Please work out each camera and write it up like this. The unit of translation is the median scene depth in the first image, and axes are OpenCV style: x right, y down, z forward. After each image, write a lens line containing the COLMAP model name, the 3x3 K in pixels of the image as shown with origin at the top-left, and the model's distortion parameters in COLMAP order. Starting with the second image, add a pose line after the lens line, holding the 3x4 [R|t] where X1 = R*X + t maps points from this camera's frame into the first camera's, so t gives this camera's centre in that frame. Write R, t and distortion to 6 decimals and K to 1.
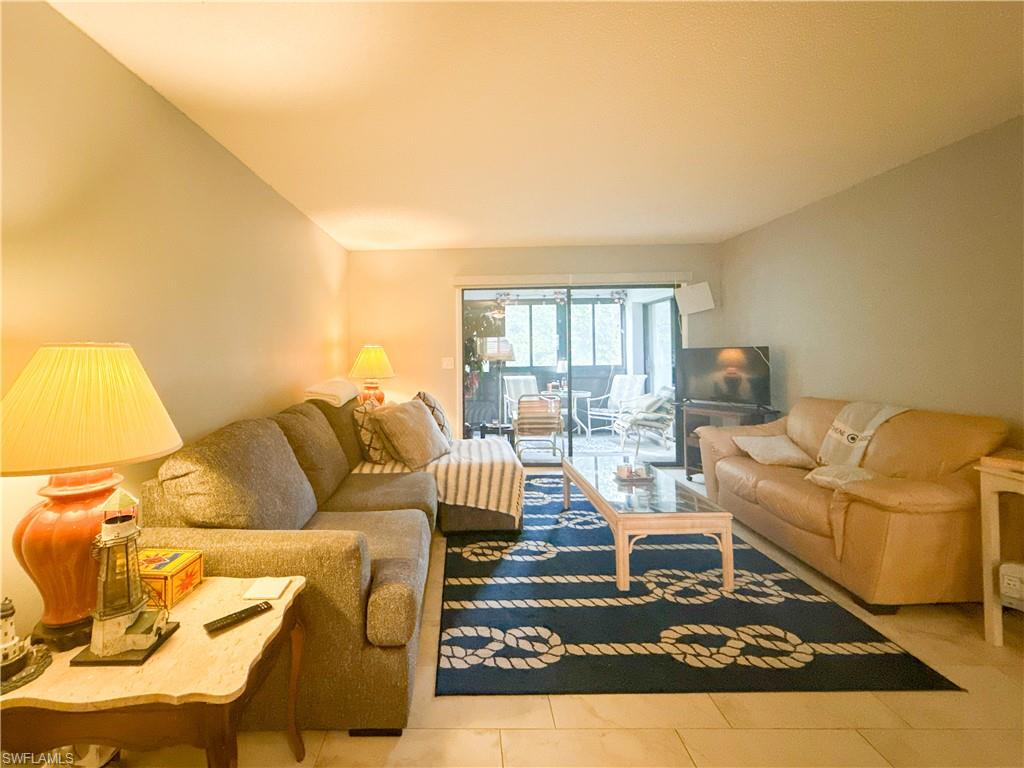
lens RADIAL K [[435.6, 0, 453.1], [0, 435.6, 340.9], [0, 0, 1]] dist [0.002160, 0.000219]
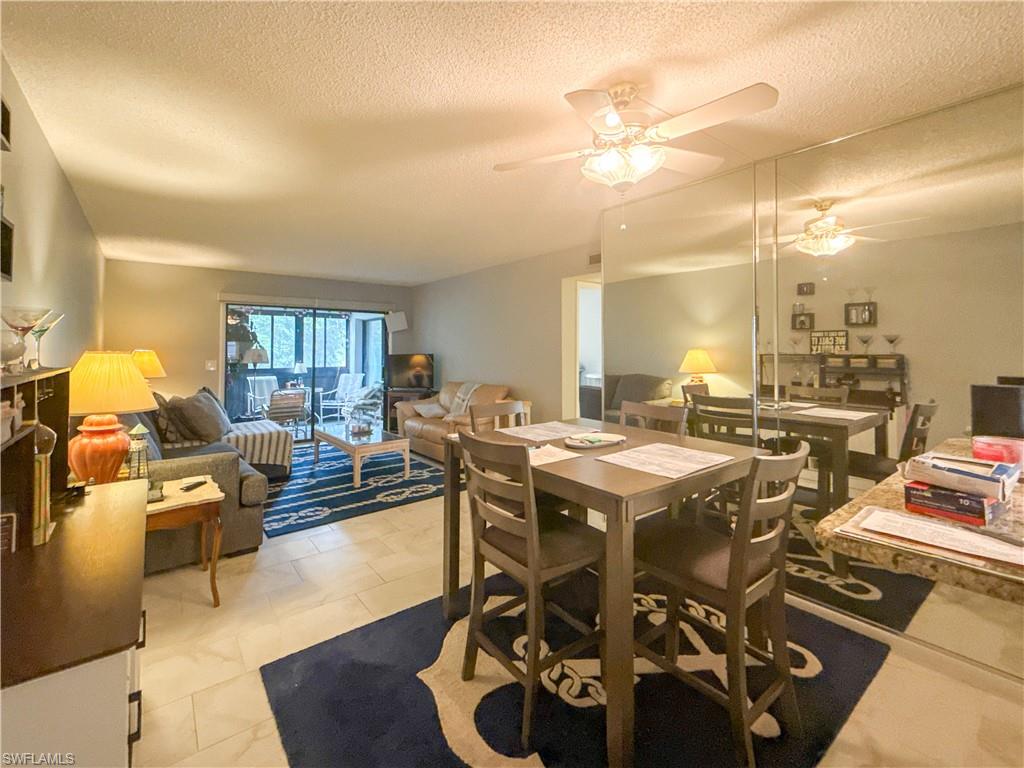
lens RADIAL K [[435.6, 0, 453.1], [0, 435.6, 340.9], [0, 0, 1]] dist [0.002160, 0.000219]
pose [[0.805704, 0.027079, 0.591699, -0.195301], [-0.021811, 0.999633, -0.016048, -0.010468], [-0.591916, 0.000025, 0.806000, -0.361970]]
